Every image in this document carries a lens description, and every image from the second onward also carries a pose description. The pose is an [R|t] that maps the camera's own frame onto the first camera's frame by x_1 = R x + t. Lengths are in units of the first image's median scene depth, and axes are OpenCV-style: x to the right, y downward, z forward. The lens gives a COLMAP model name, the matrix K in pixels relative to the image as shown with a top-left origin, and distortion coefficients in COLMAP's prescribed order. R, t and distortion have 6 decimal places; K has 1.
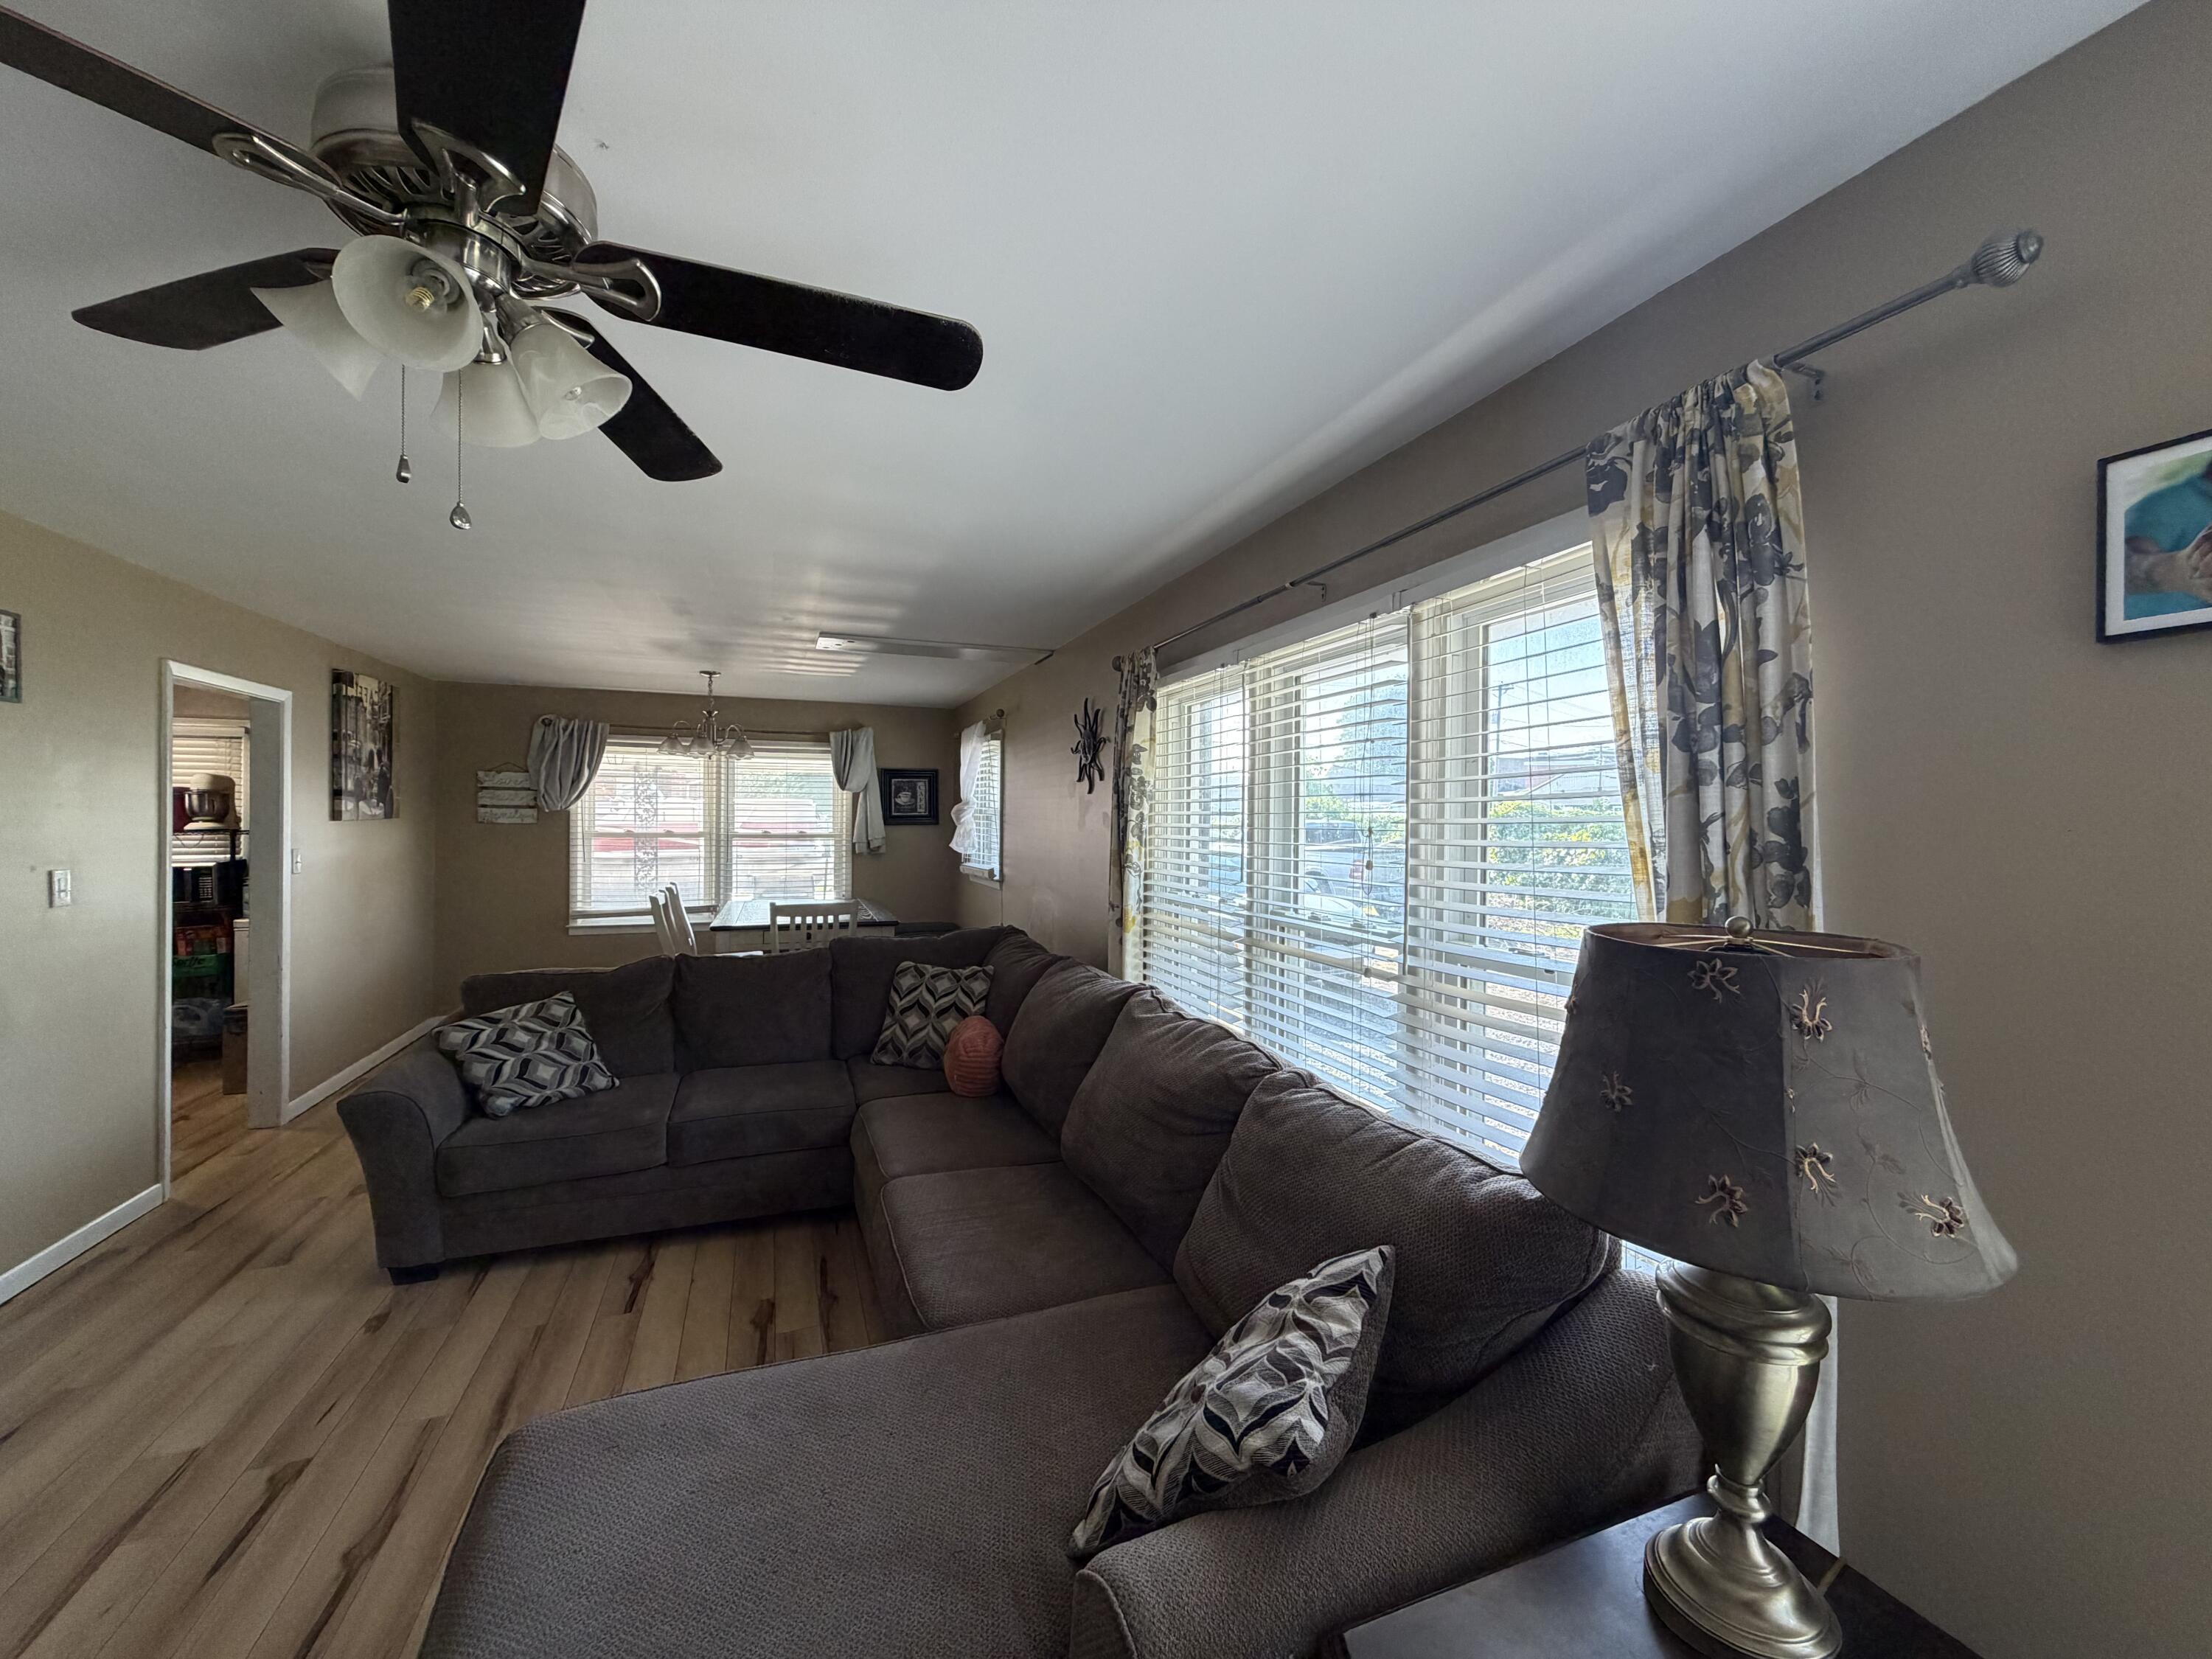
lens RADIAL K [[882.3, 0, 1106.0], [0, 882.3, 829.5], [0, 0, 1]] dist [-0.011247, -0.000049]
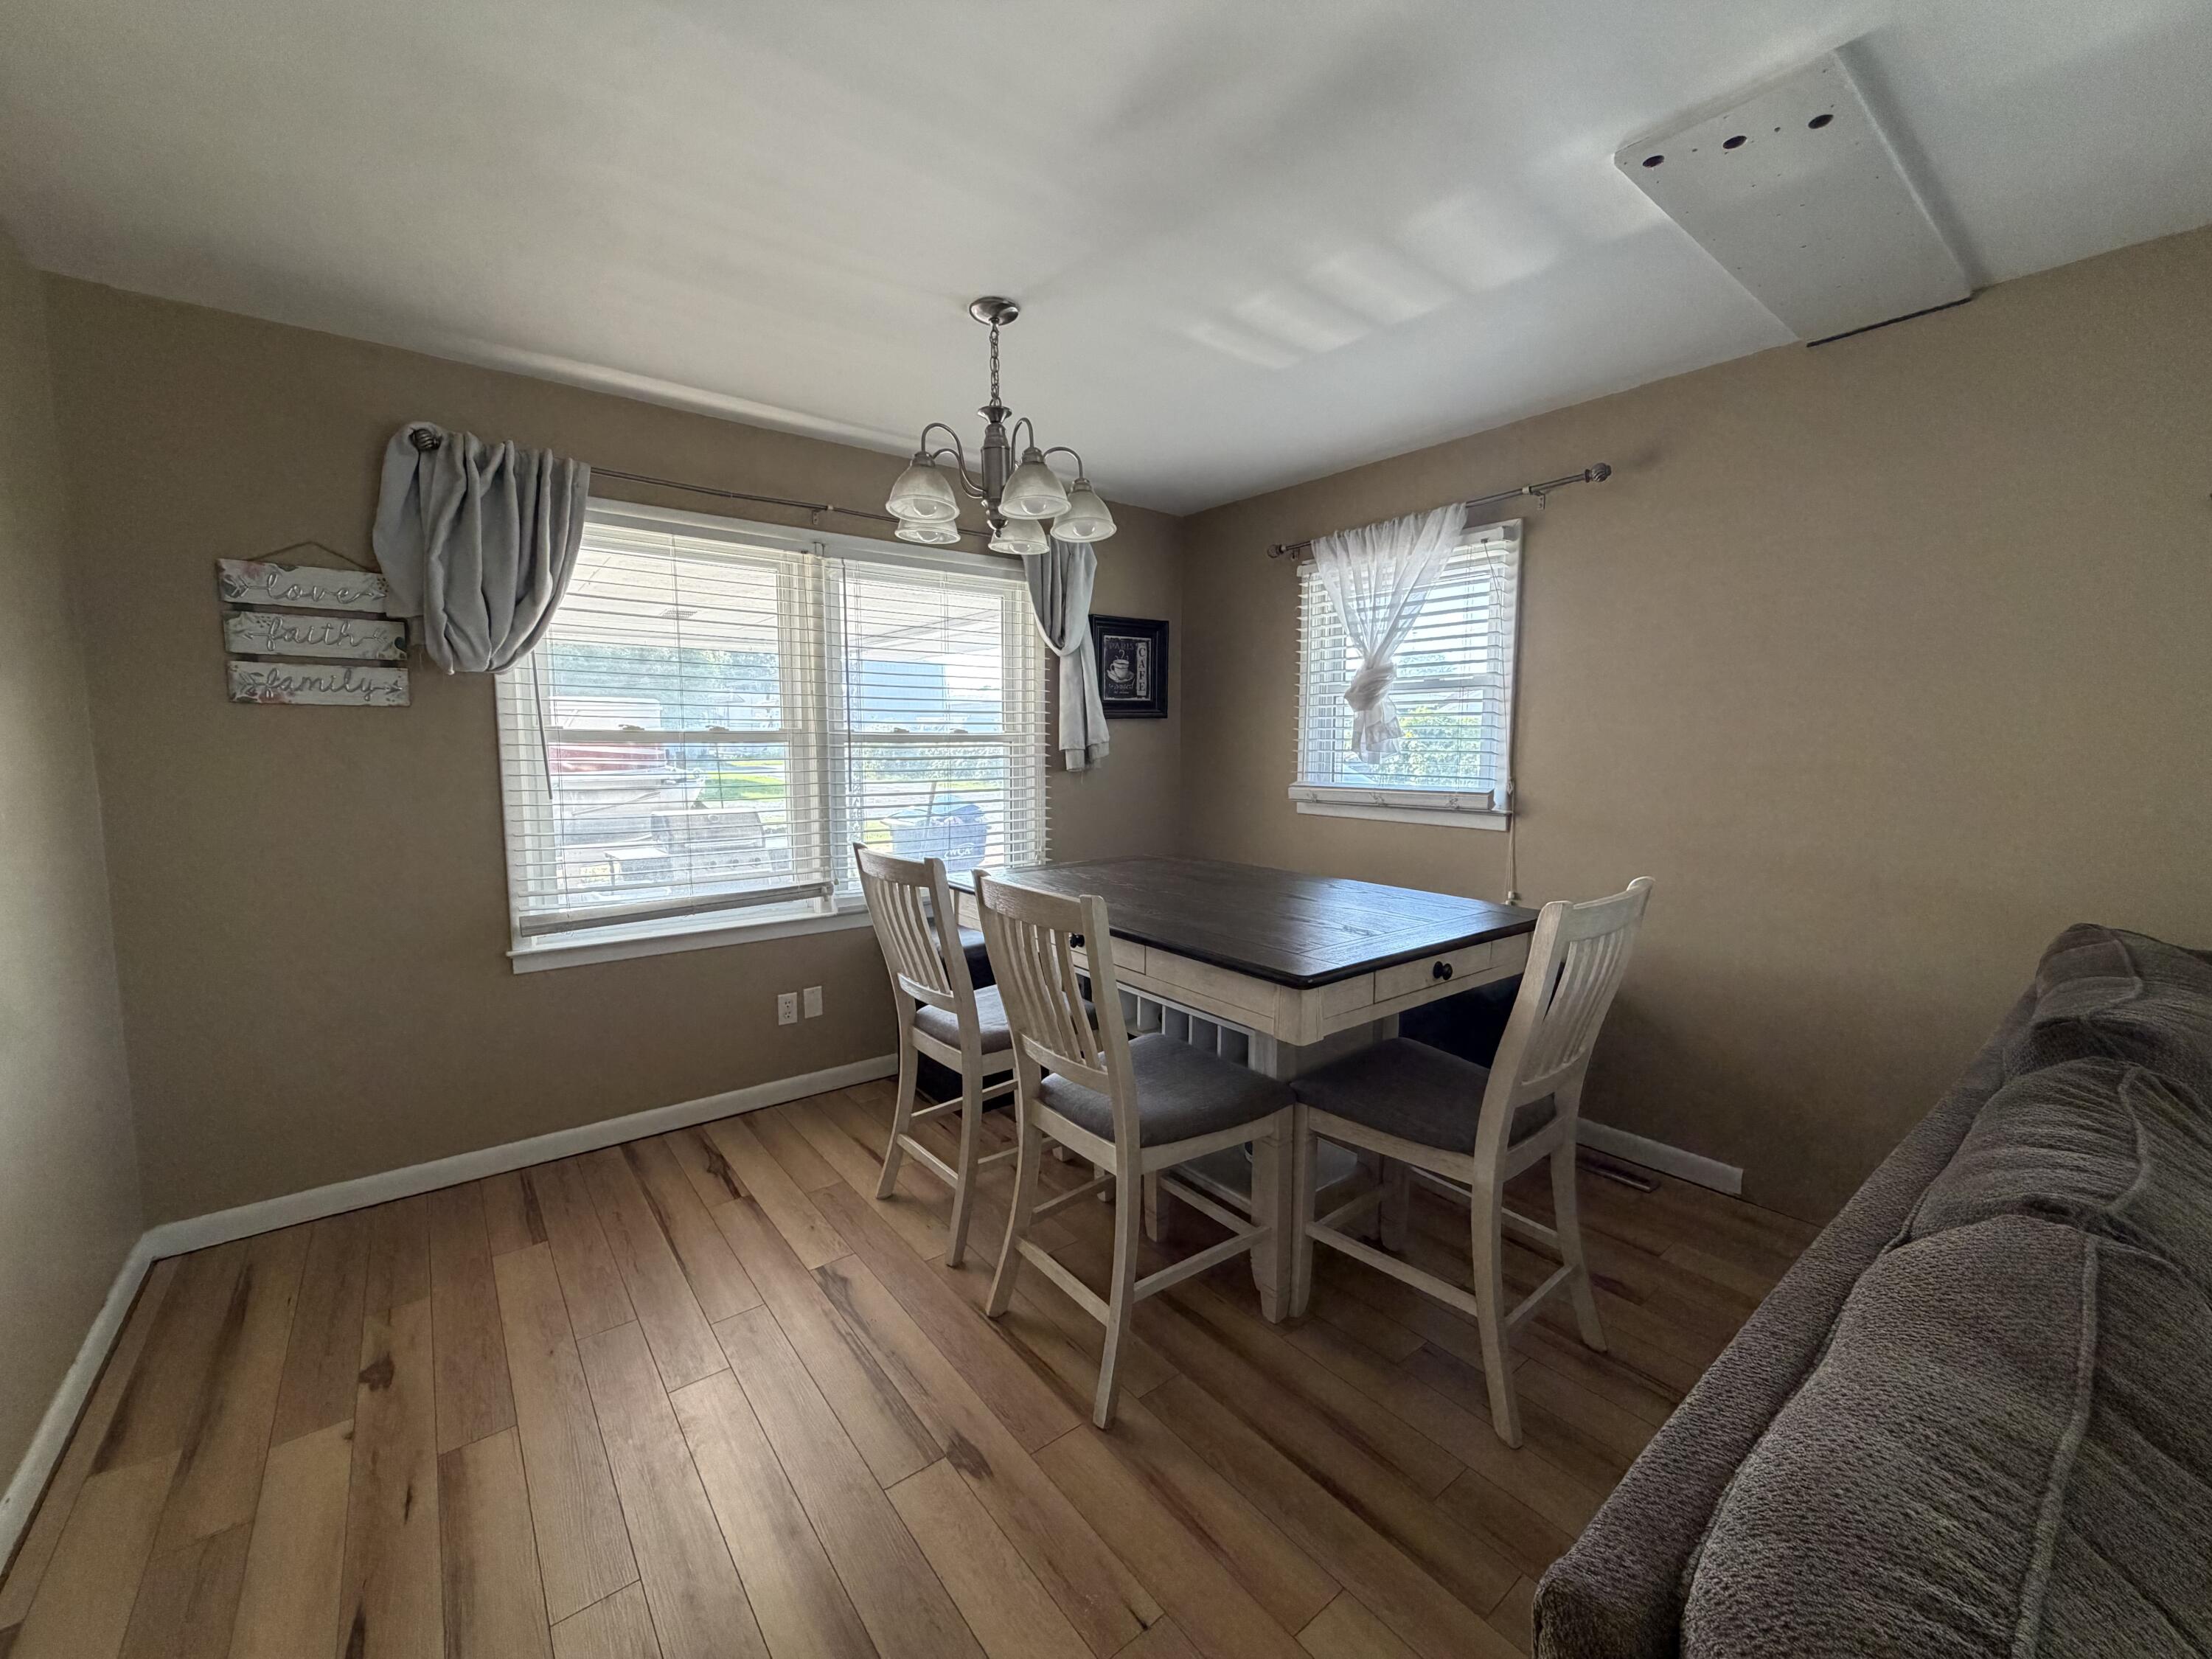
lens RADIAL K [[882.3, 0, 1106.0], [0, 882.3, 829.5], [0, 0, 1]] dist [-0.011247, -0.000049]
pose [[0.952969, -0.039956, 0.300421, -0.462515], [0.013330, 0.995838, 0.090165, 0.016293], [-0.302773, -0.081920, 0.949535, 0.519450]]
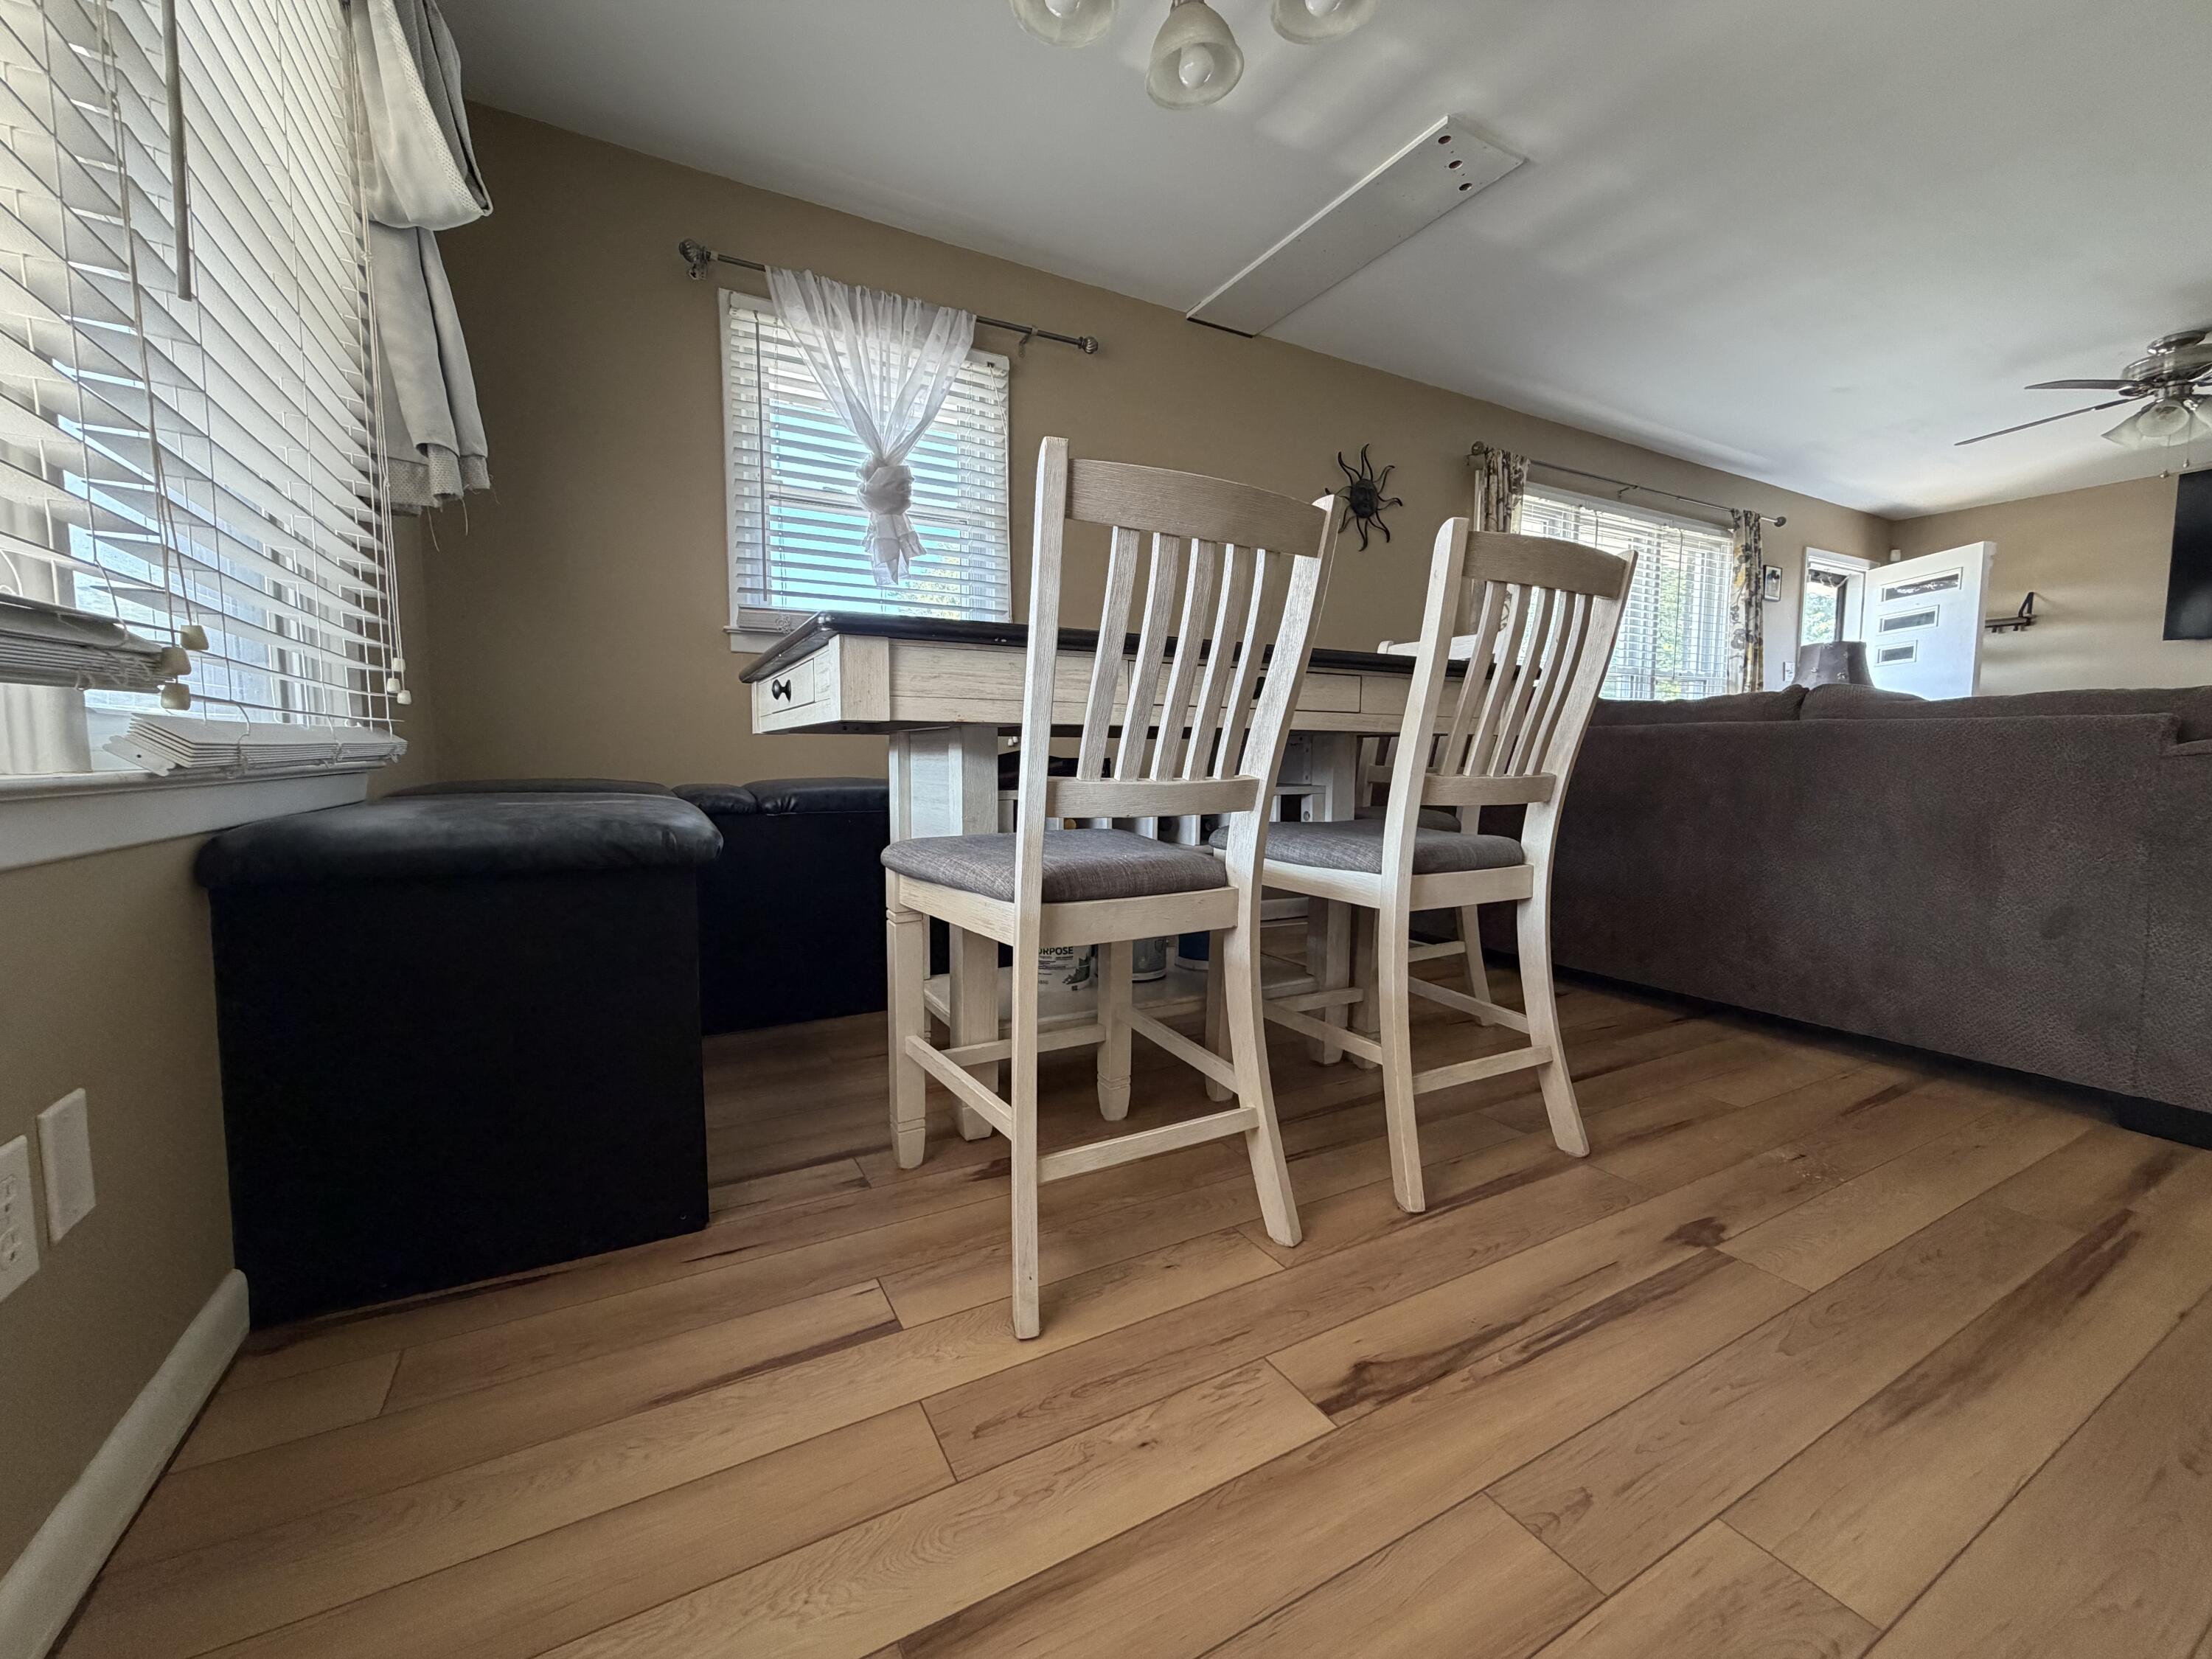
lens RADIAL K [[882.3, 0, 1106.0], [0, 882.3, 829.5], [0, 0, 1]] dist [-0.011247, -0.000049]
pose [[-0.140106, -0.093876, 0.985676, -0.607247], [0.007931, 0.995357, 0.095925, 0.106212], [-0.990105, 0.021257, -0.138711, 0.927651]]
